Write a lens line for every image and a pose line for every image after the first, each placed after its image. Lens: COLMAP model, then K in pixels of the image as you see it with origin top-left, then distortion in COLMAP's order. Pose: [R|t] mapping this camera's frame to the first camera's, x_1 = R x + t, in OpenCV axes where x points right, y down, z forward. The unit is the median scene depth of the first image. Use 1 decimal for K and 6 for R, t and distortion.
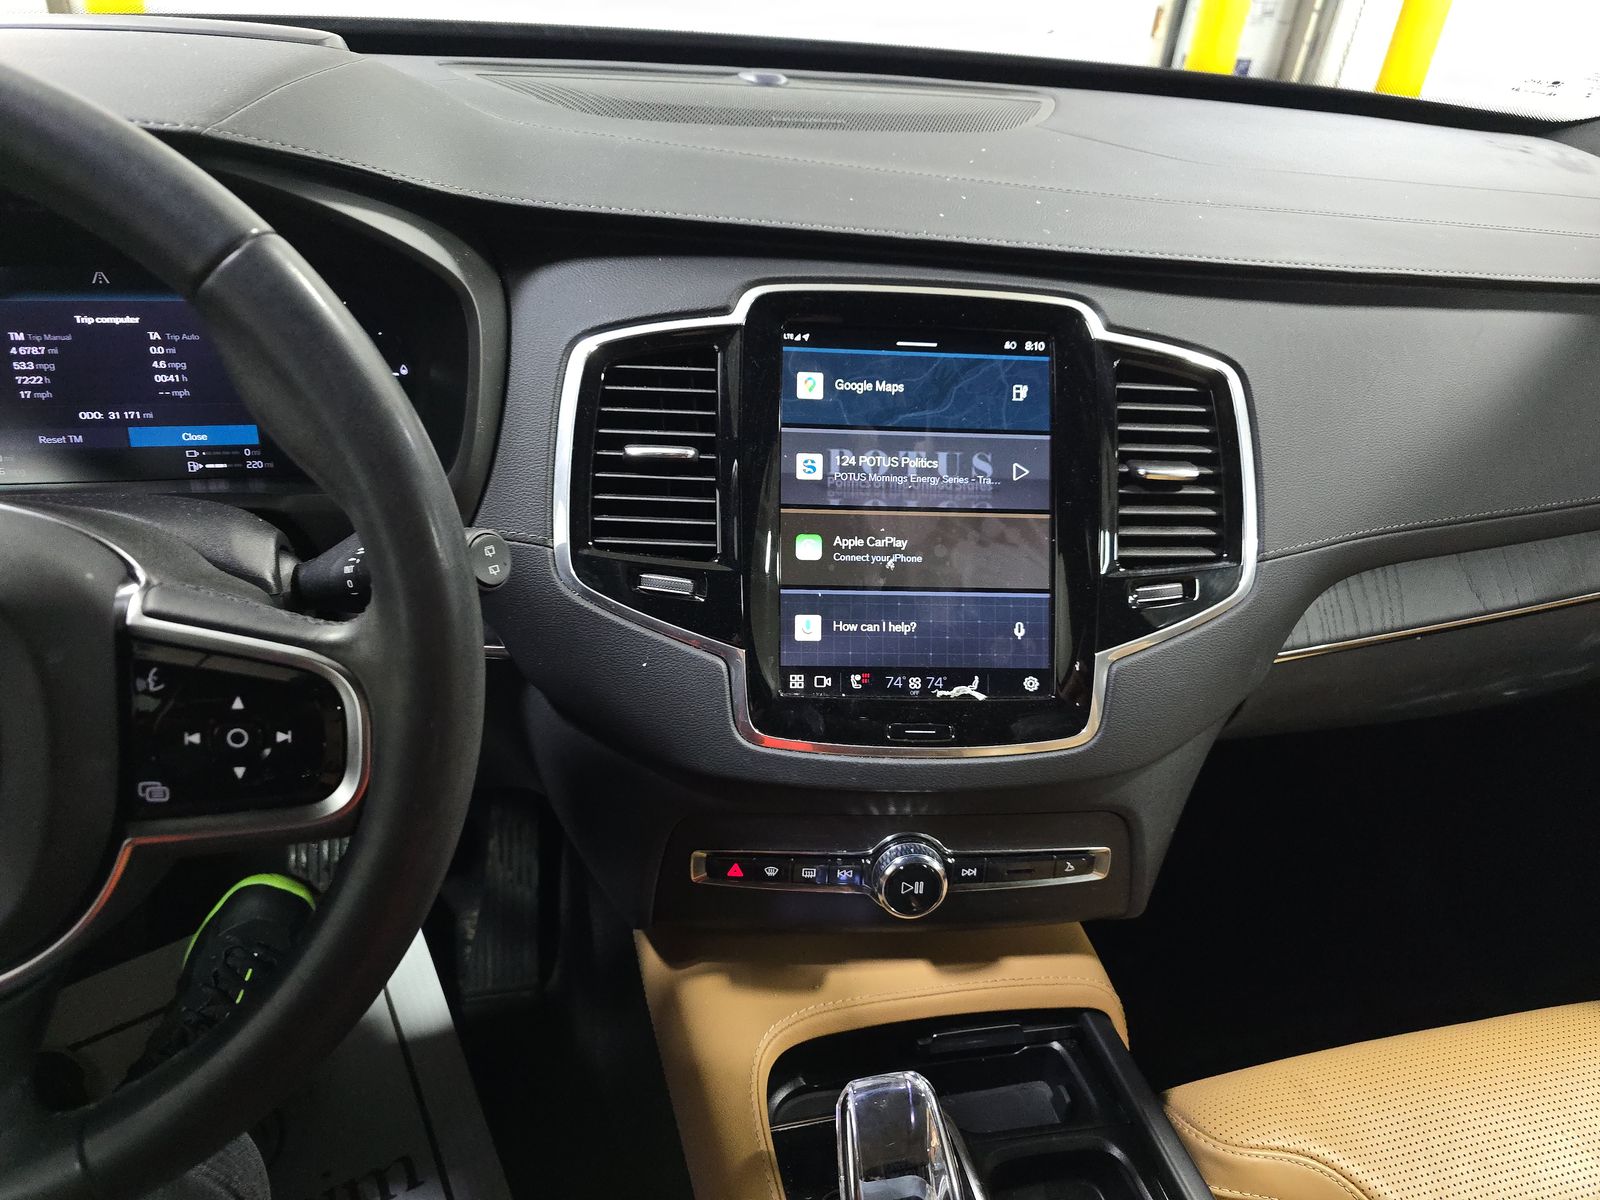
lens RADIAL K [[1064.1, 0, 809.0], [0, 1064.1, 604.4], [0, 0, 1]] dist [0.032128, -0.041760]
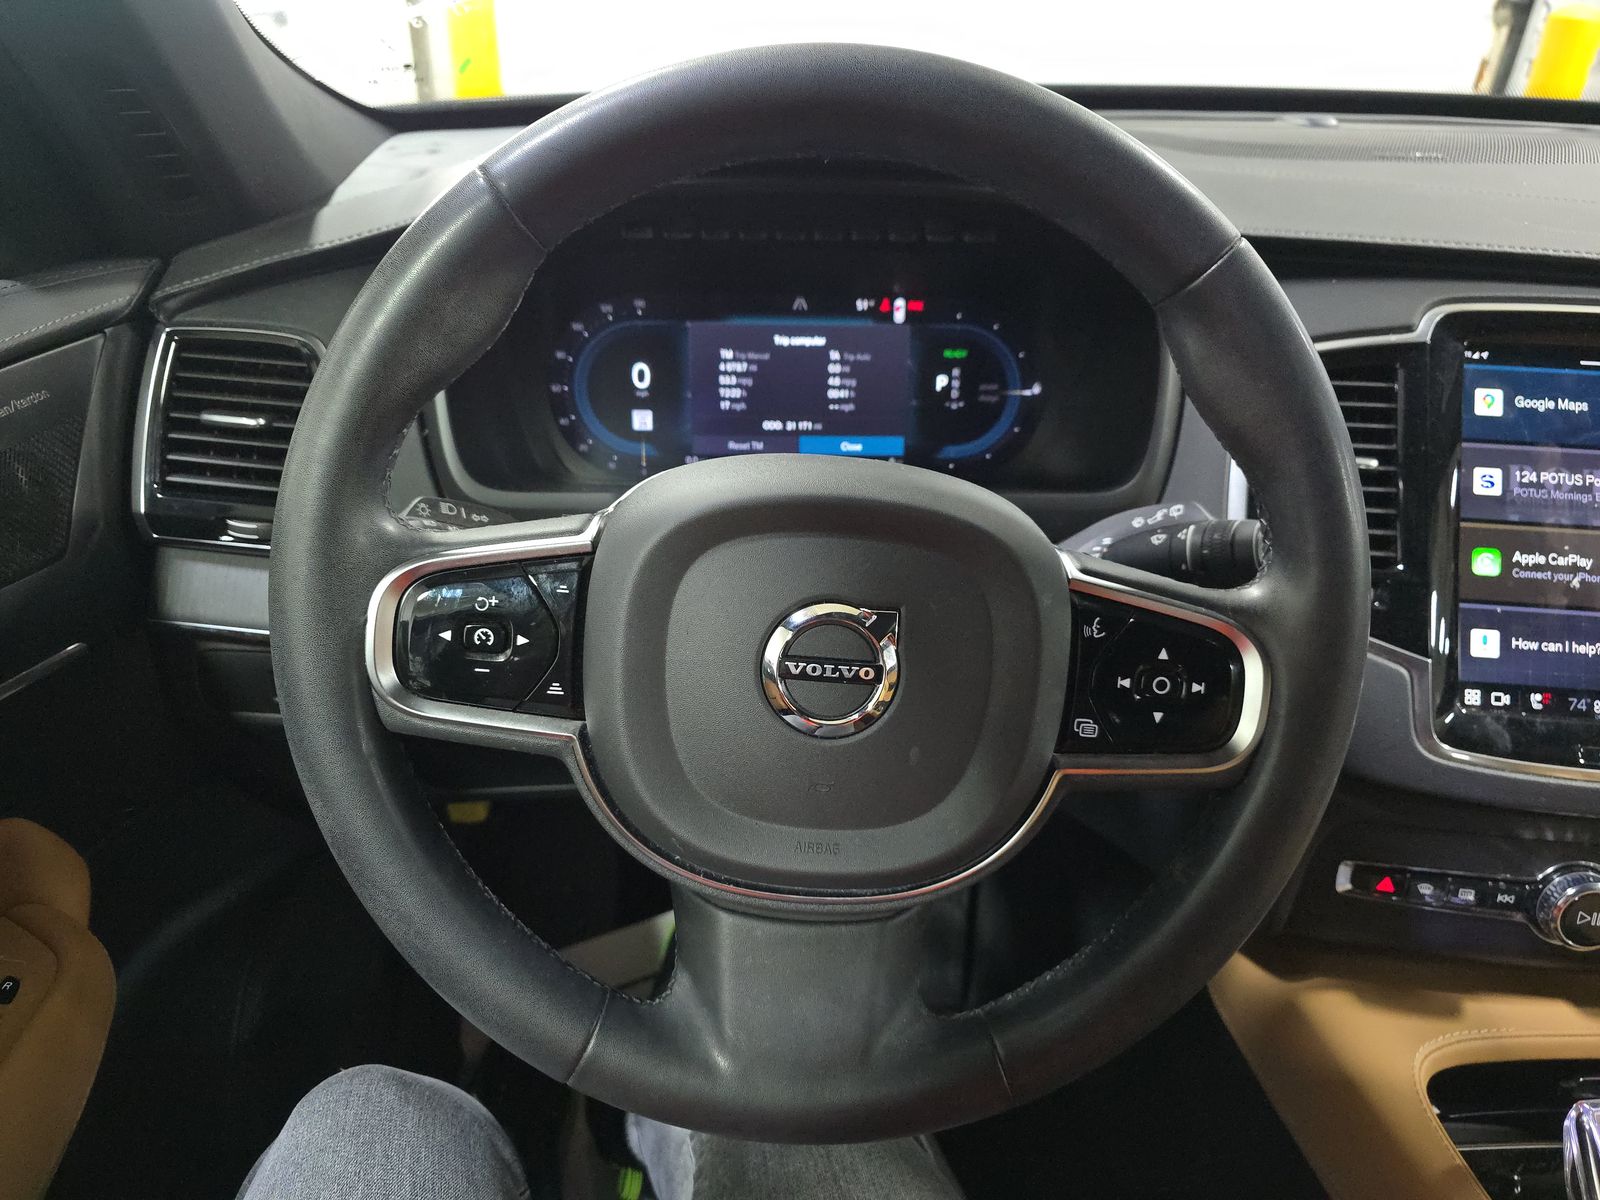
lens RADIAL K [[1064.1, 0, 803.9], [0, 1064.1, 612.5], [0, 0, 1]] dist [0.032128, -0.041760]
pose [[0.980259, 0.048229, -0.191745, -0.424597], [-0.058294, 0.997183, -0.047202, 0.076100], [0.188928, 0.057447, 0.980309, -0.095862]]
